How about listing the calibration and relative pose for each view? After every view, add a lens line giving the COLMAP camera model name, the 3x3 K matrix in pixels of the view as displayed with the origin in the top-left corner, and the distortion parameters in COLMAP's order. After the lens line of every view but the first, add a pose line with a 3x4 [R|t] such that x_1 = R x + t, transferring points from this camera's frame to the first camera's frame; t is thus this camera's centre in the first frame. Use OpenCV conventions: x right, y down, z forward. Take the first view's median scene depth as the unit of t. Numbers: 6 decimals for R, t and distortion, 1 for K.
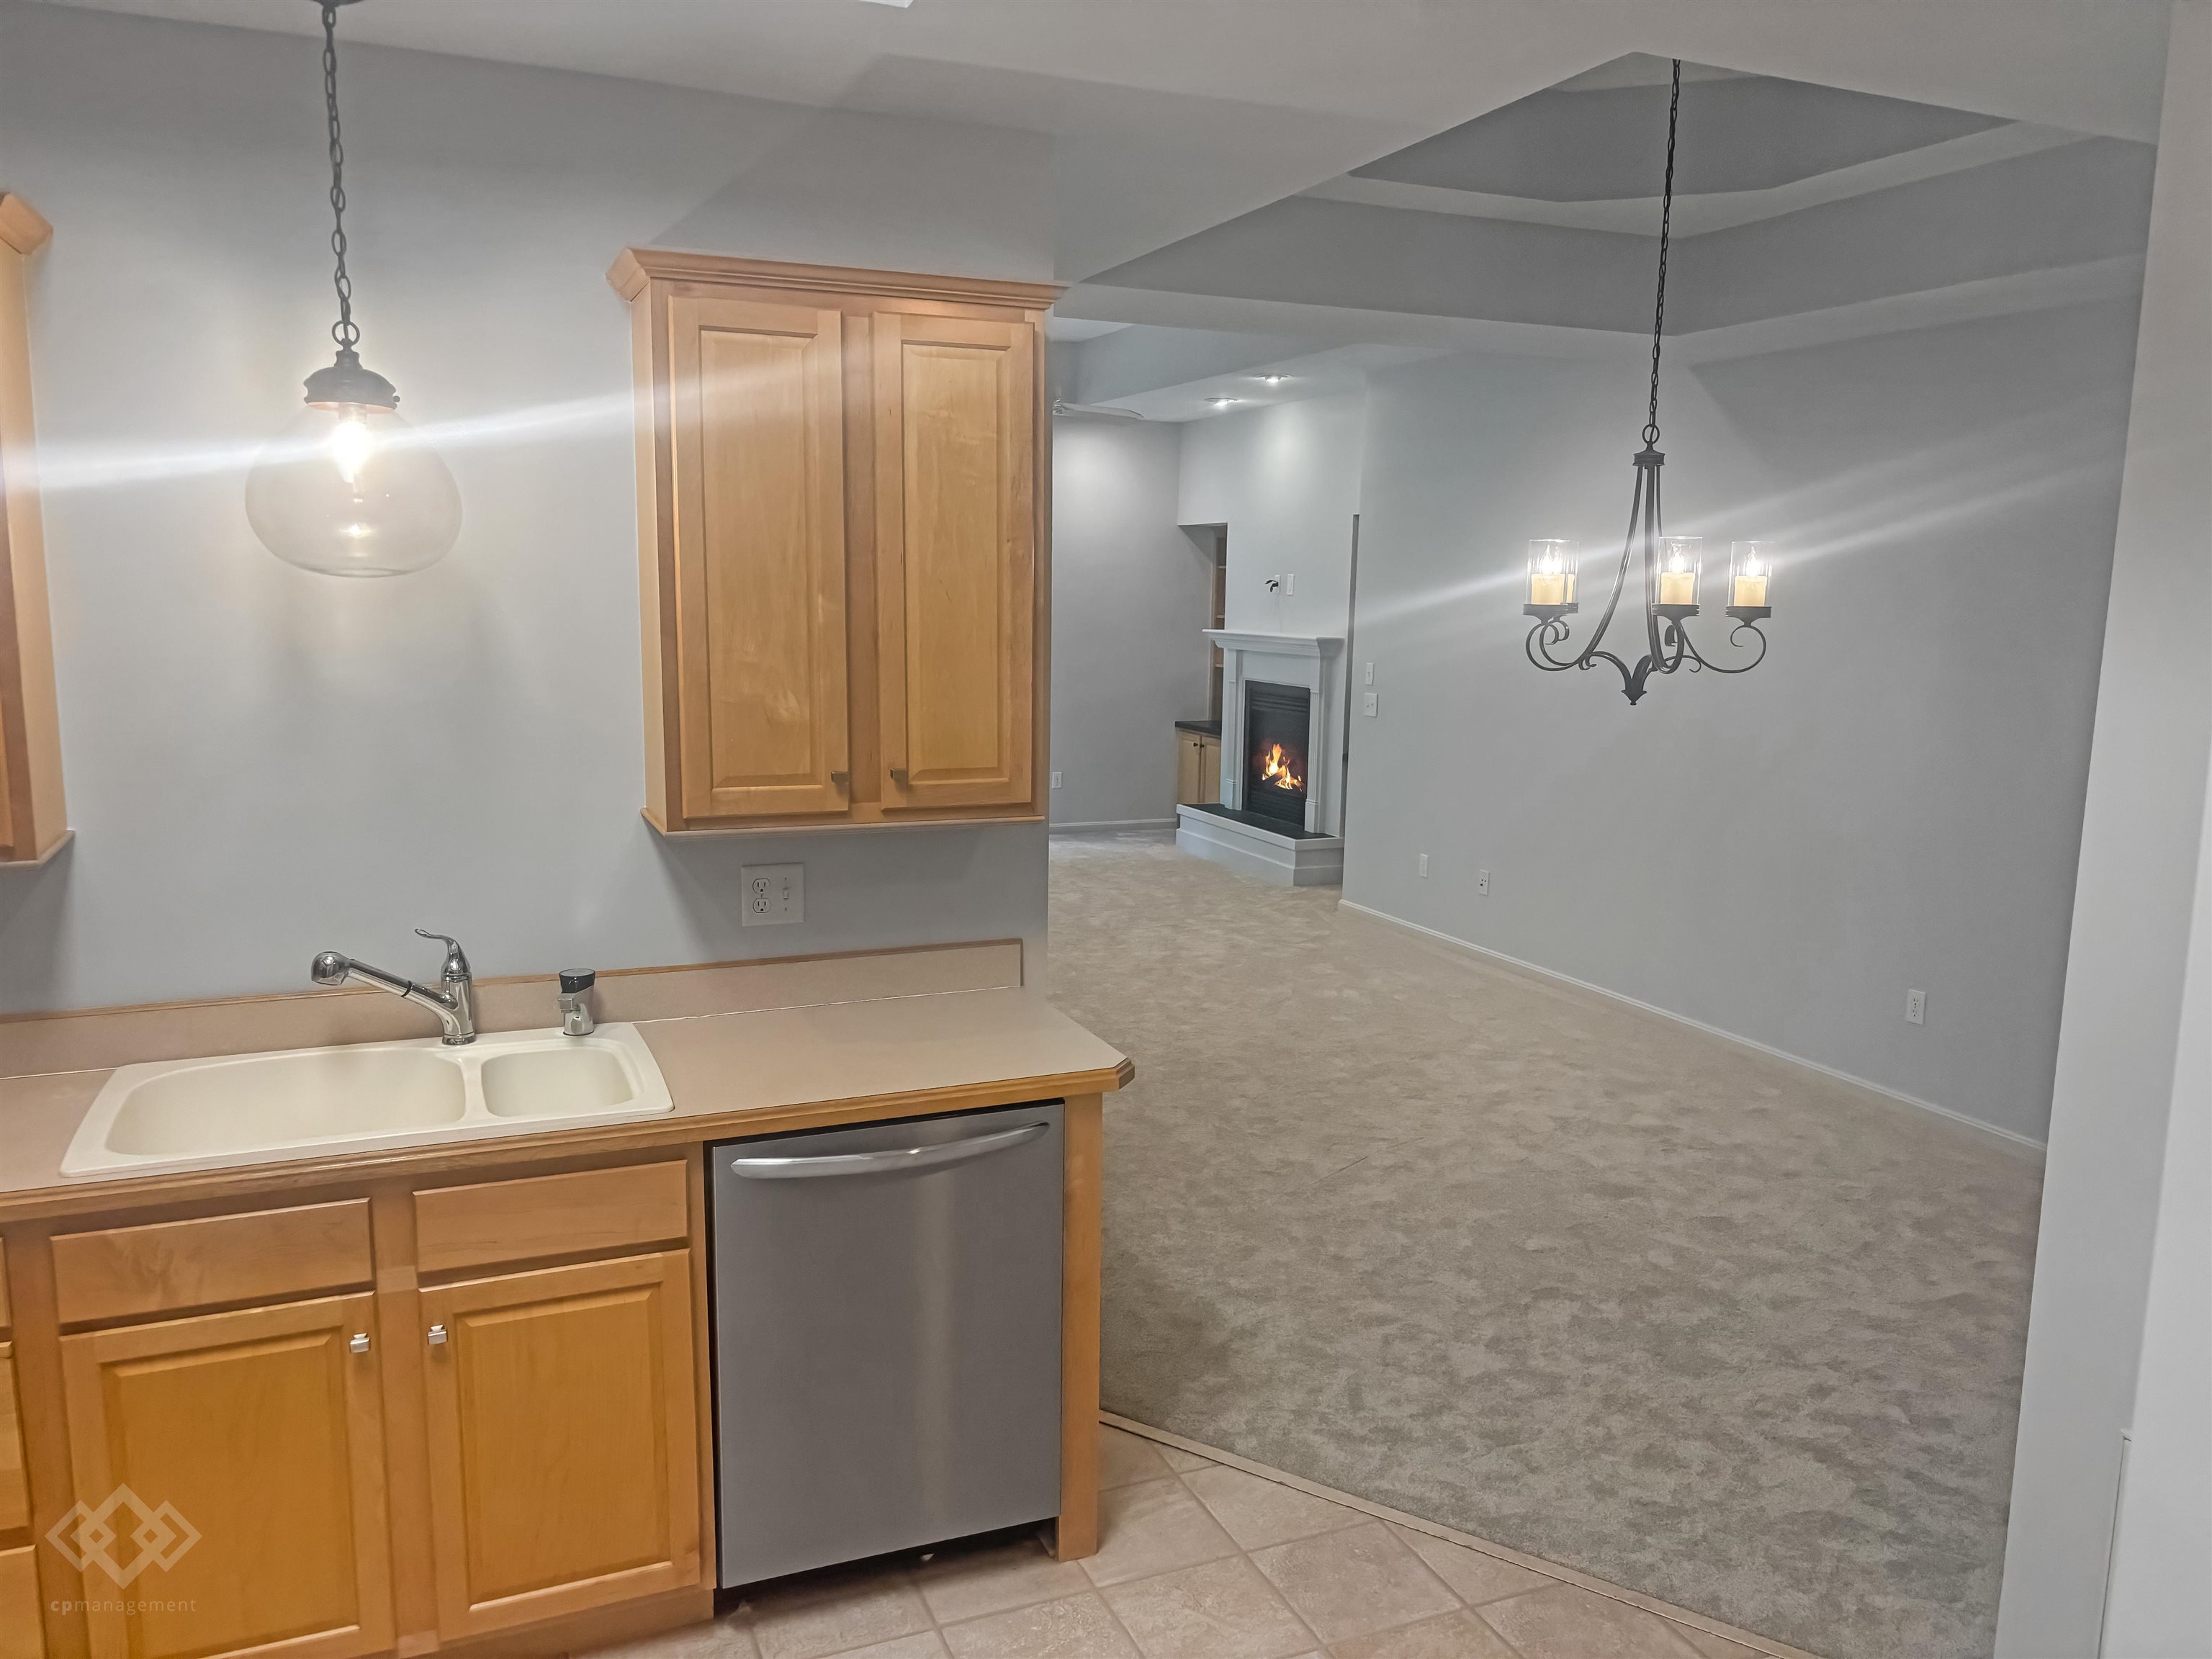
lens RADIAL K [[1678.5, 0, 1109.4], [0, 1678.5, 840.6], [0, 0, 1]] dist [0.036609, 0.000184]
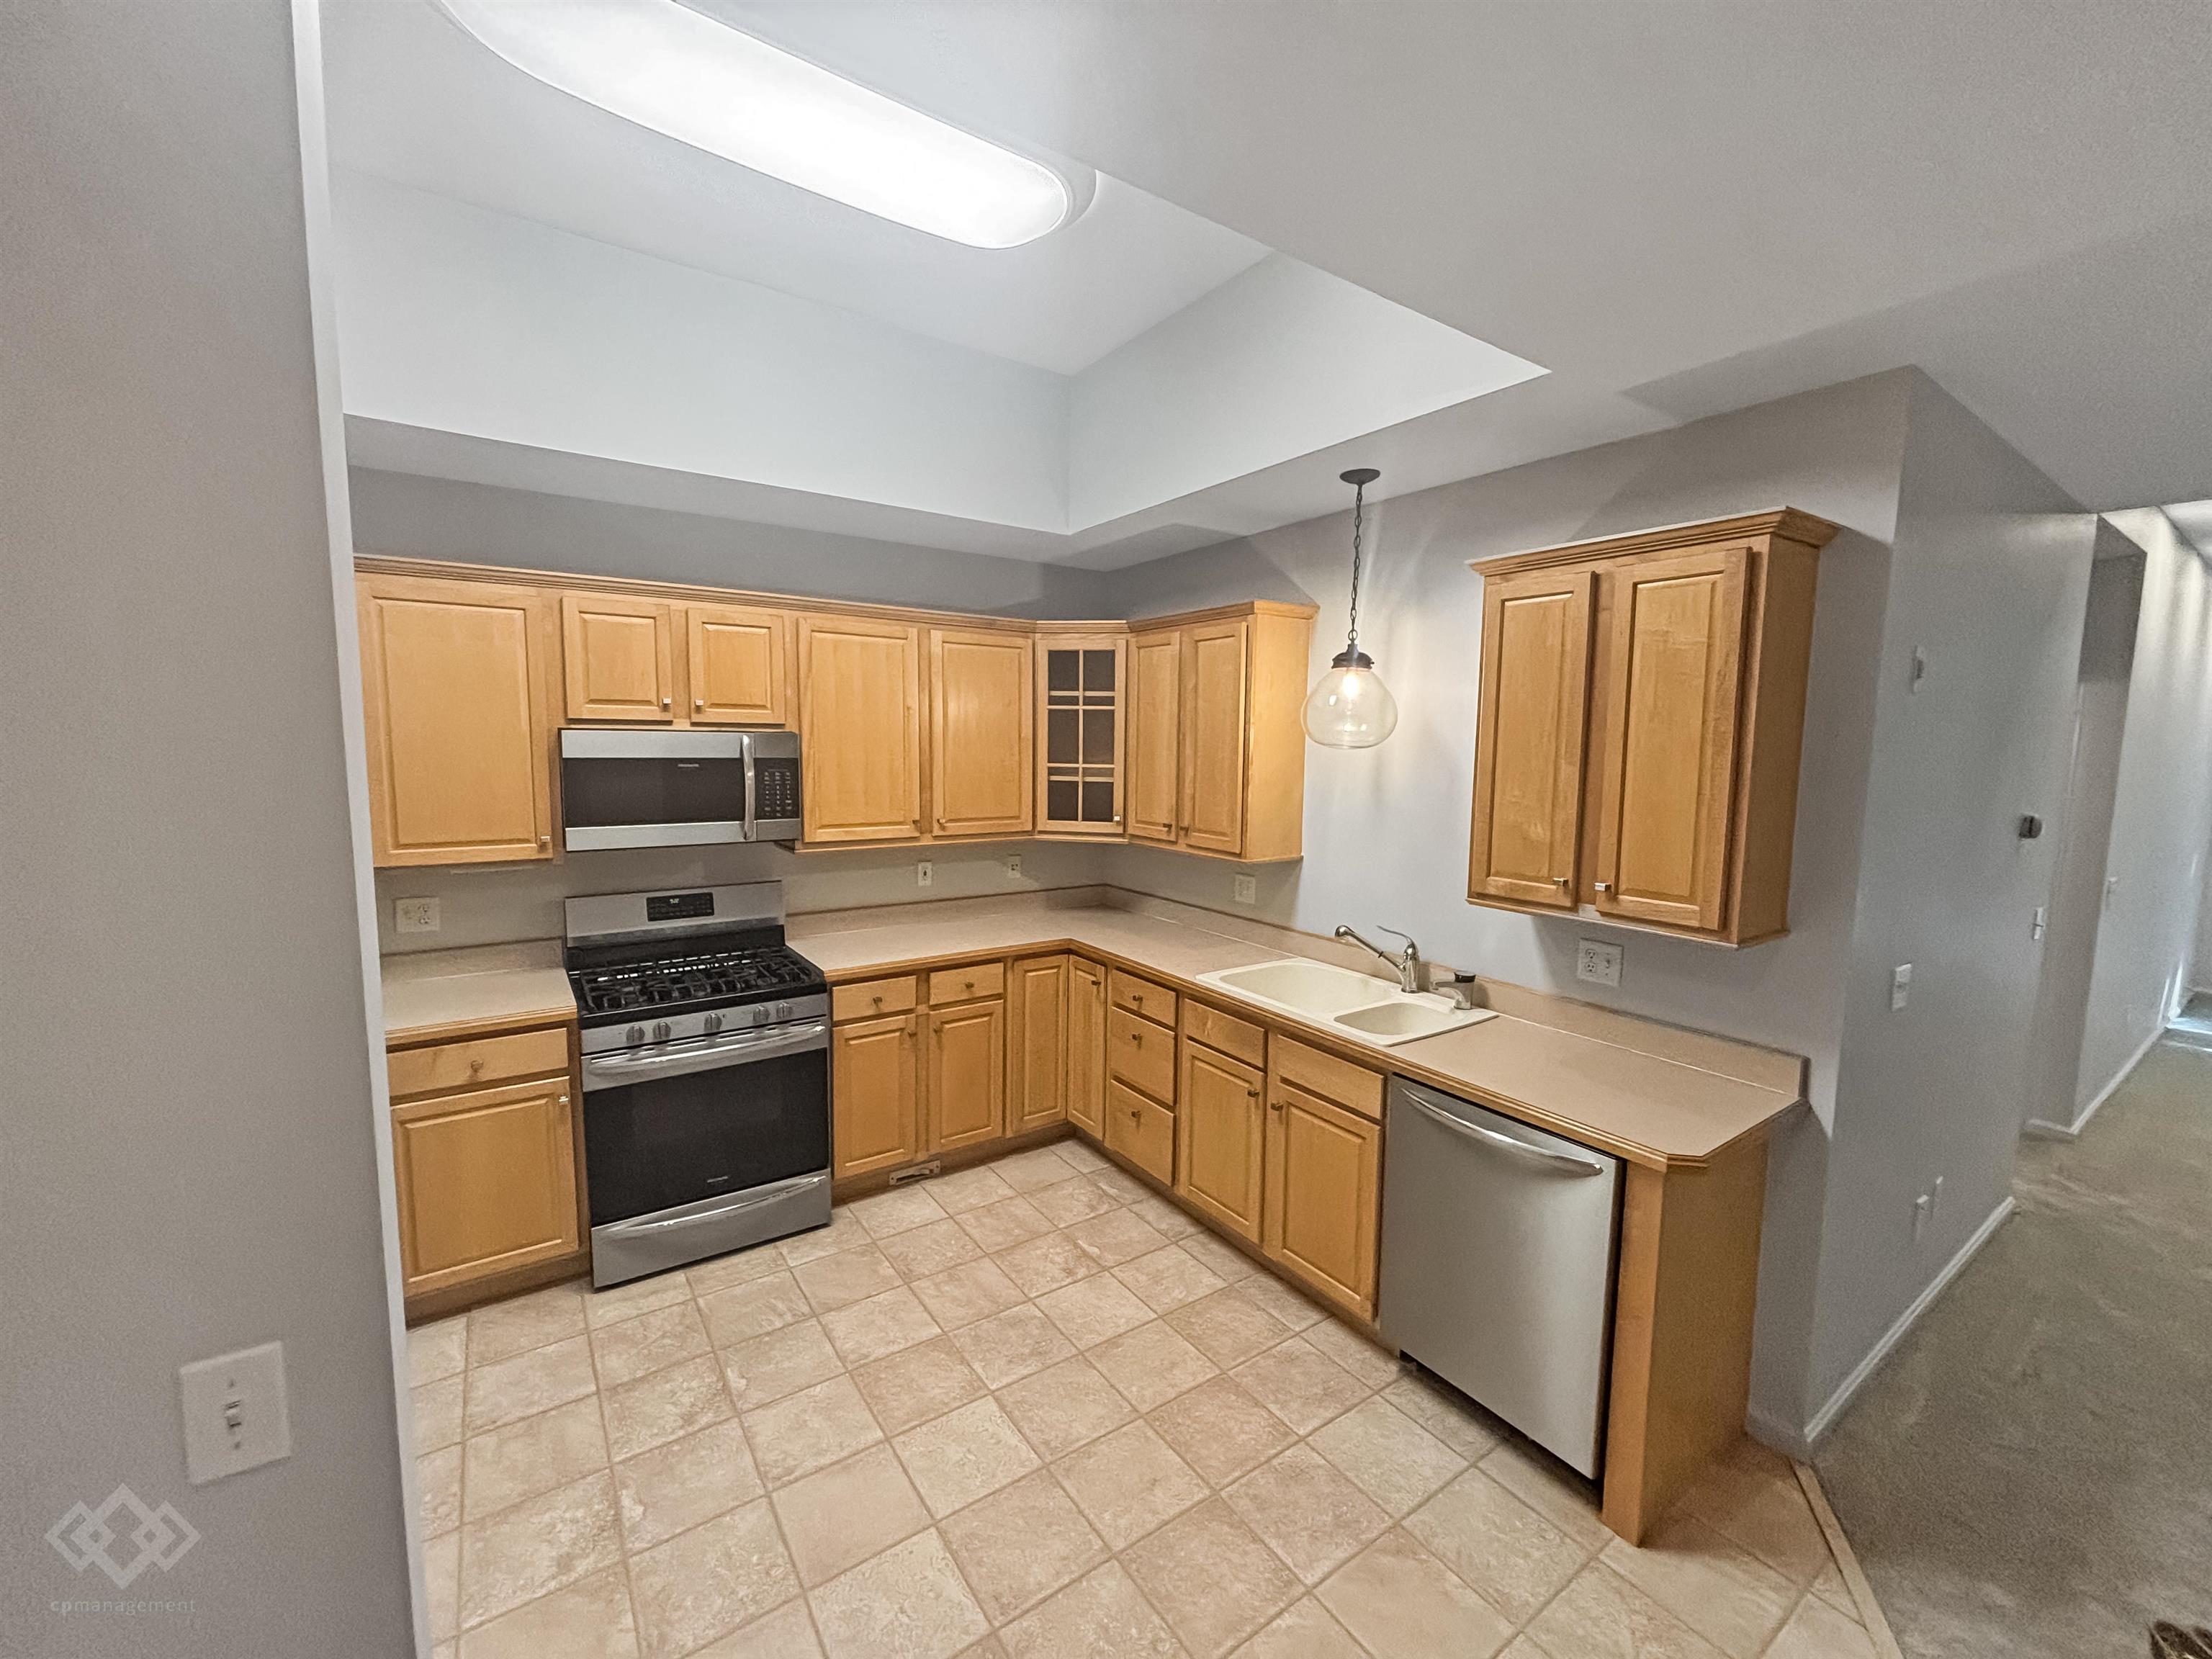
lens RADIAL K [[890.9, 0, 1111.9], [0, 890.9, 822.8], [0, 0, 1]] dist [0.002491, 0.000216]
pose [[0.208146, 0.080812, -0.974754, 0.526198], [-0.161947, 0.985673, 0.047135, -0.063233], [0.964598, 0.148047, 0.218251, 0.444147]]
